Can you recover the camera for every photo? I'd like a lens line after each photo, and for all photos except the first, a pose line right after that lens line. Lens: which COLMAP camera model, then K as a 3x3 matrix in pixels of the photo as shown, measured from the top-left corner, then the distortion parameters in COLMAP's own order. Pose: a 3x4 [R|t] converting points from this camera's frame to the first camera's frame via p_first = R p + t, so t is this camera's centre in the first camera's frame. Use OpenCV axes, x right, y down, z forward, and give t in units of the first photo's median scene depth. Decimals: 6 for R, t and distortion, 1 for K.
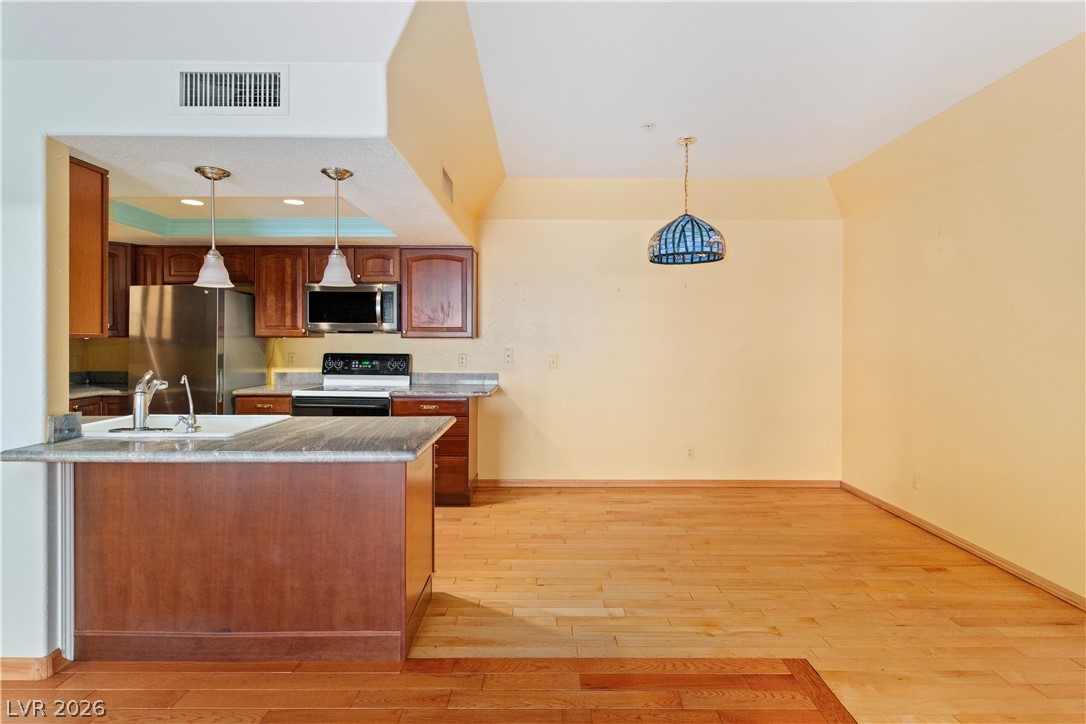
lens RADIAL K [[536.0, 0, 547.3], [0, 536.0, 341.3], [0, 0, 1]] dist [0.000747, -0.000384]
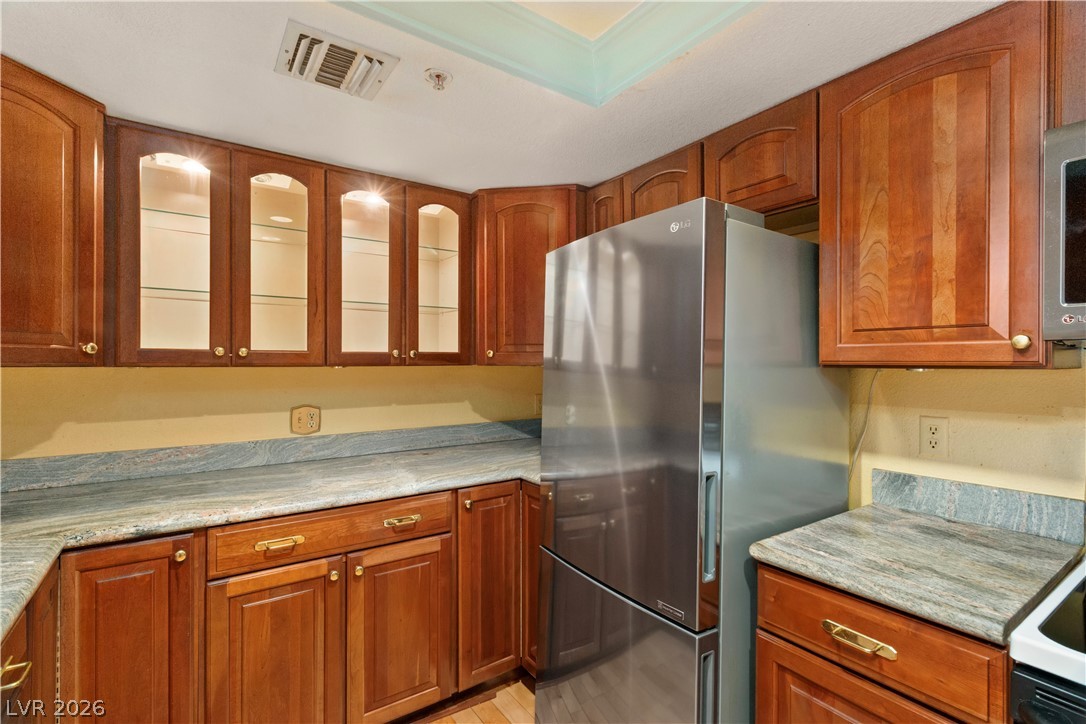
lens RADIAL K [[500.0, 0, 543.0], [0, 500.0, 362.0], [0, 0, 1]] dist [0.001167, 0.000178]
pose [[0.566937, -0.001845, -0.823759, -0.445886], [-0.005110, 0.999970, -0.005756, -0.008762], [0.823746, 0.007473, 0.566910, 0.788923]]
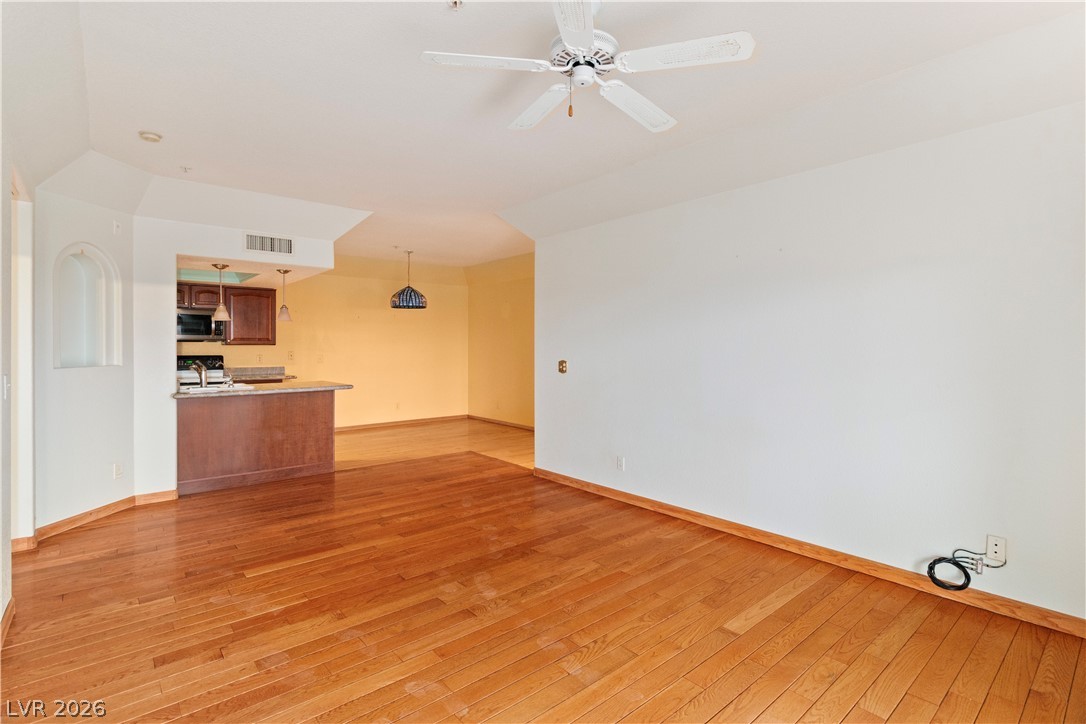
lens RADIAL K [[524.2, 0, 546.0], [0, 524.2, 344.1], [0, 0, 1]] dist [-0.002094, -0.001935]
pose [[0.764402, -0.002222, 0.644736, -0.620363], [0.005991, 0.999975, -0.003656, 0.002823], [-0.644712, 0.006658, 0.764397, -0.875621]]
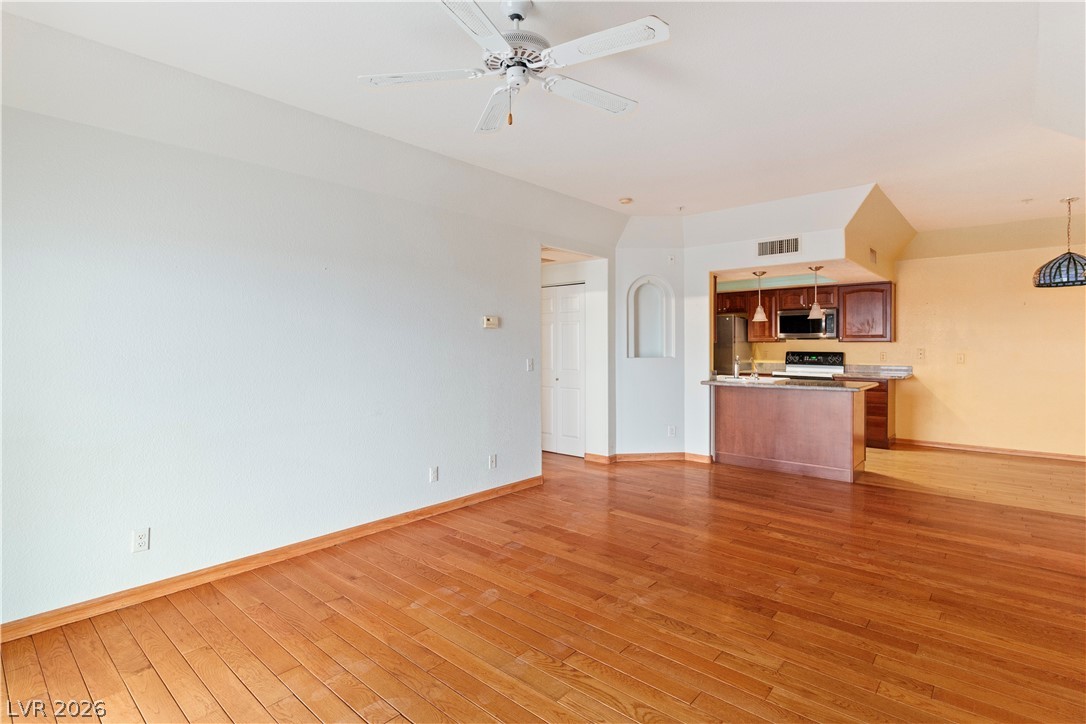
lens RADIAL K [[527.9, 0, 545.3], [0, 527.9, 348.5], [0, 0, 1]] dist [-0.002070, -0.000963]
pose [[0.745073, 0.000065, -0.666983, 0.146143], [0.003260, 0.999988, 0.003739, 0.004764], [0.666975, -0.004960, 0.745064, -0.878830]]
